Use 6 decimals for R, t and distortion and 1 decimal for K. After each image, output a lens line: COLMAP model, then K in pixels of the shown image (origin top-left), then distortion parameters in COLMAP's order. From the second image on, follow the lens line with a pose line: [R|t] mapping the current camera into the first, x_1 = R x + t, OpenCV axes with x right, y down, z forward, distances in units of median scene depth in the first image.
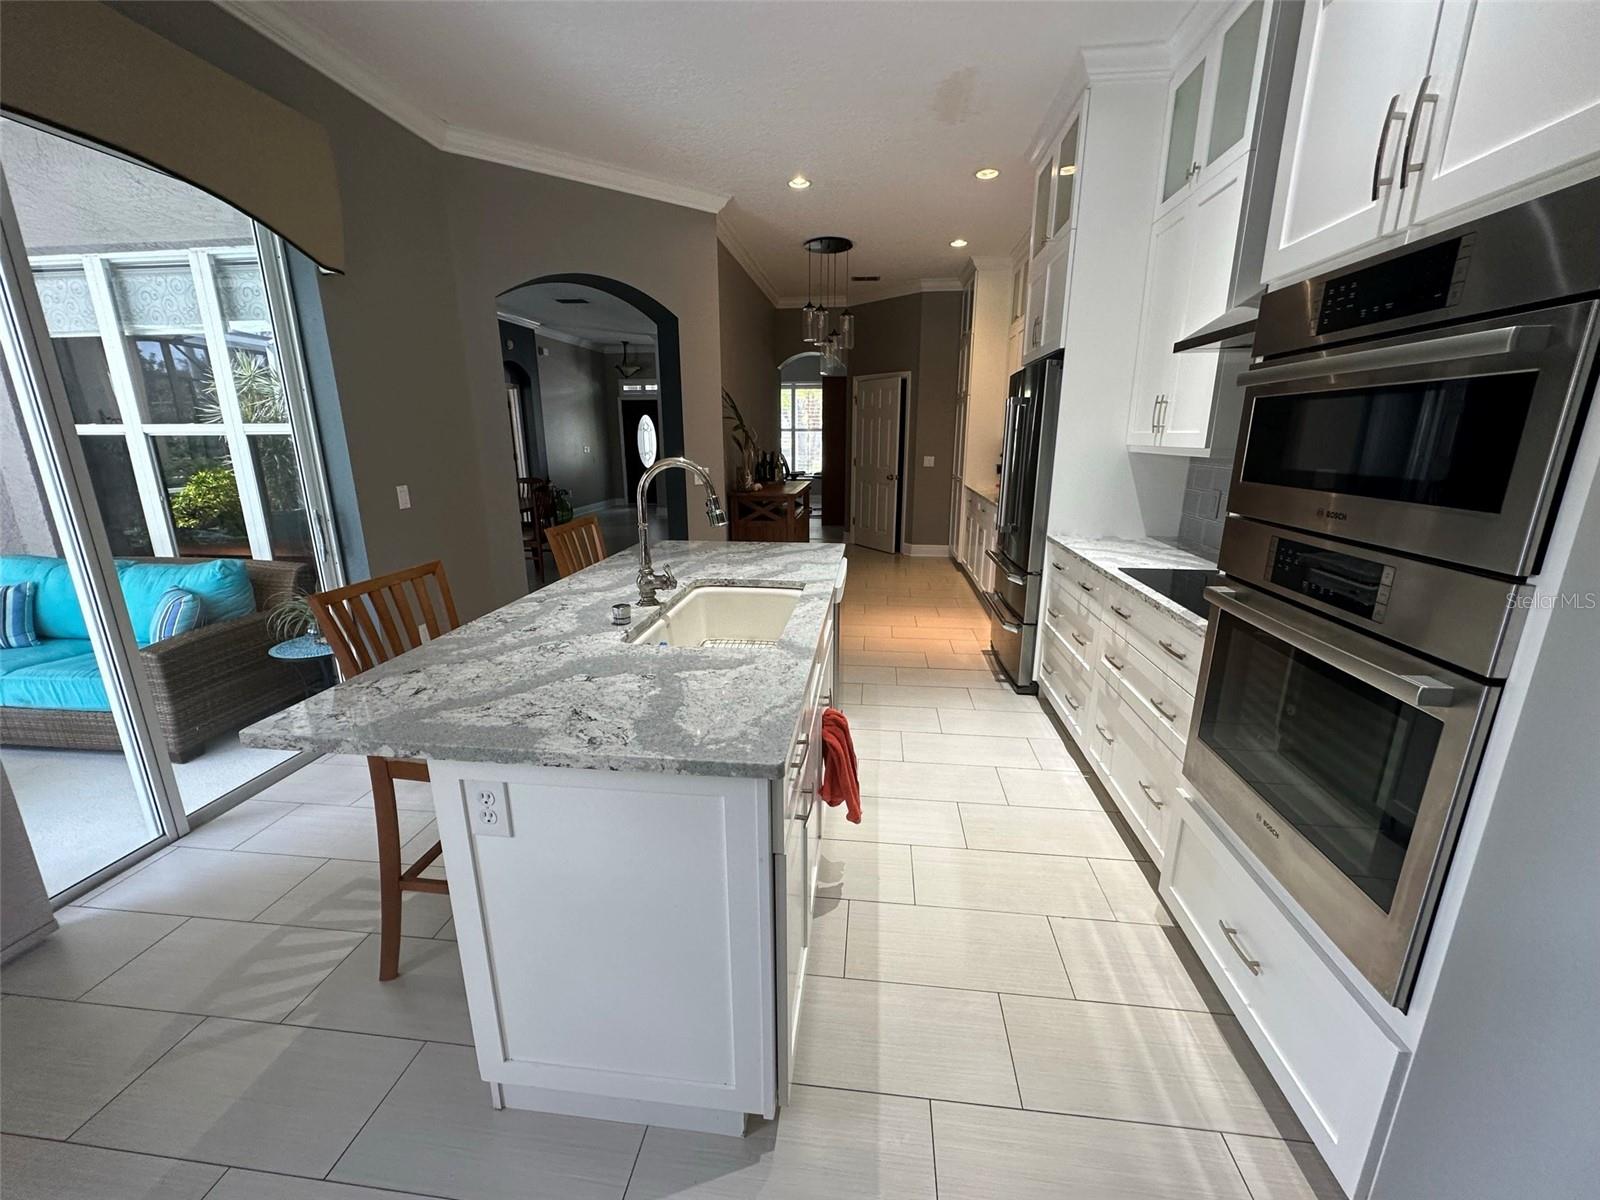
lens RADIAL K [[636.7, 0, 799.7], [0, 636.7, 598.2], [0, 0, 1]] dist [-0.002007, 0.000273]
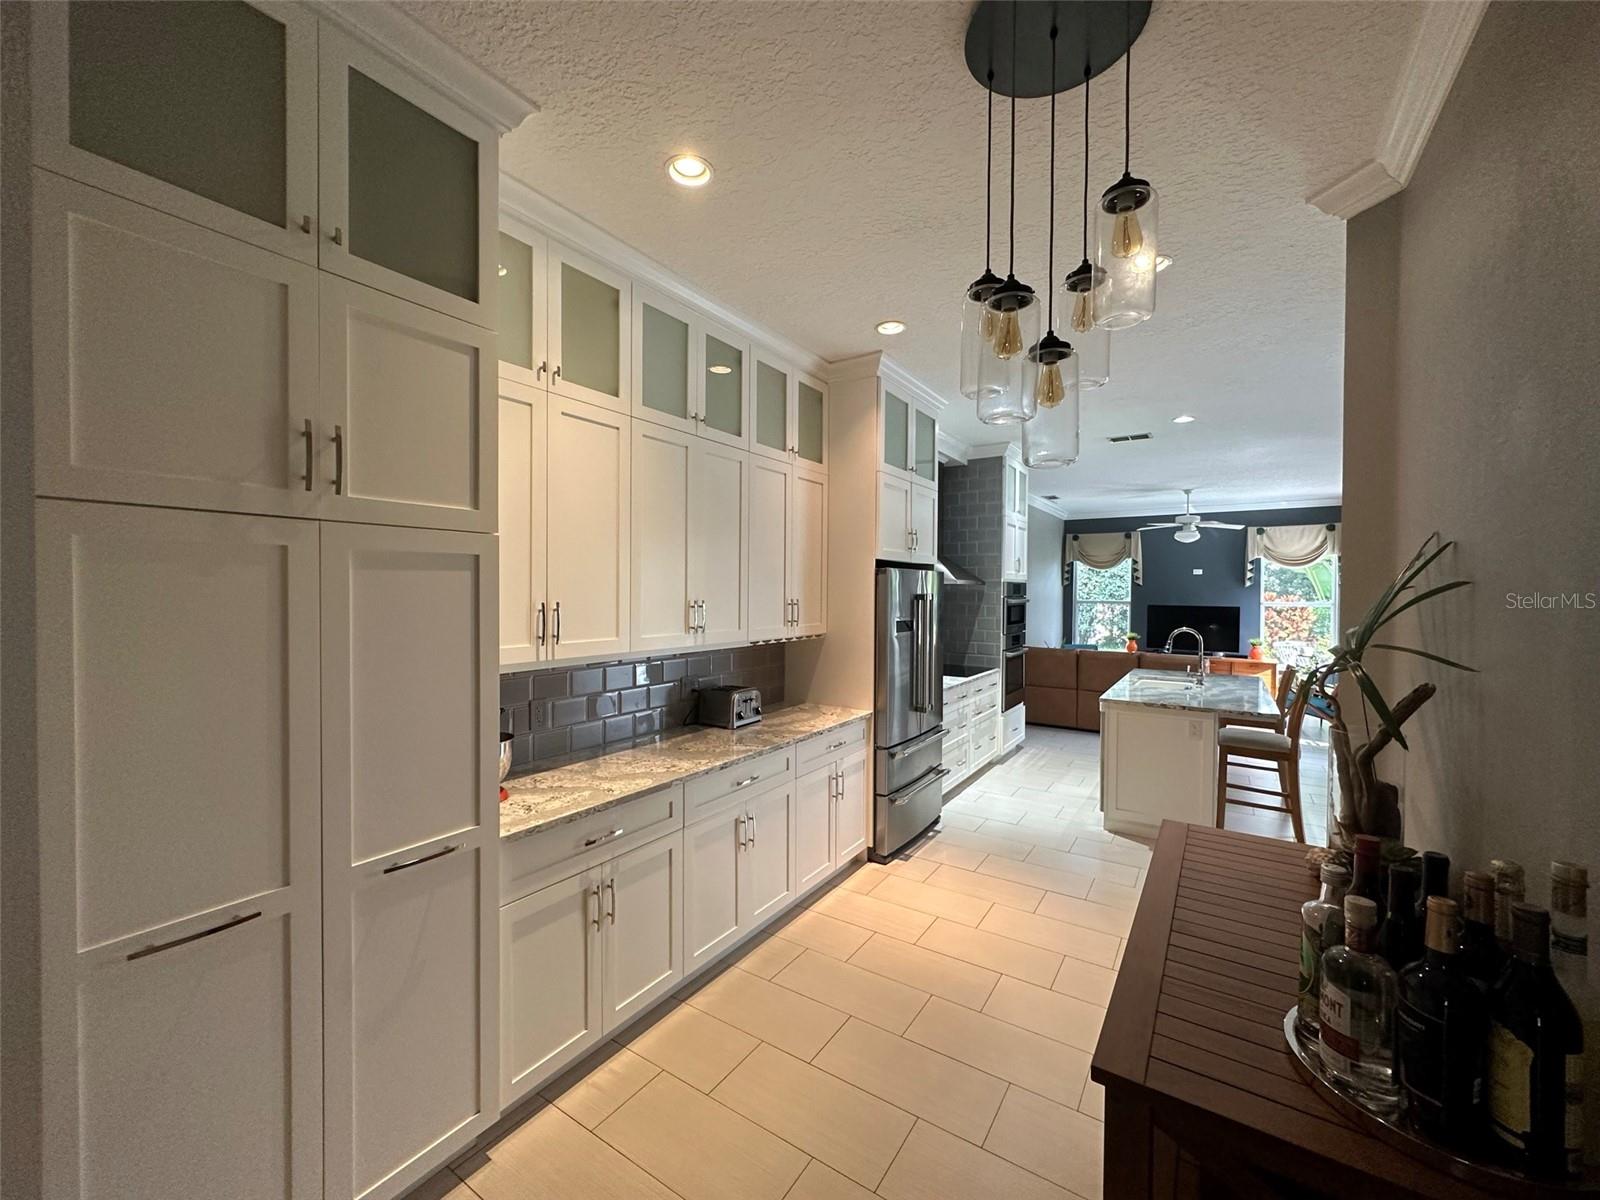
lens RADIAL K [[636.7, 0, 795.5], [0, 636.7, 600.9], [0, 0, 1]] dist [-0.002007, 0.000273]
pose [[-0.892607, -0.014901, 0.450590, 0.081766], [0.105482, 0.964810, 0.240864, -1.426108], [-0.438323, 0.262526, -0.859624, 4.939884]]
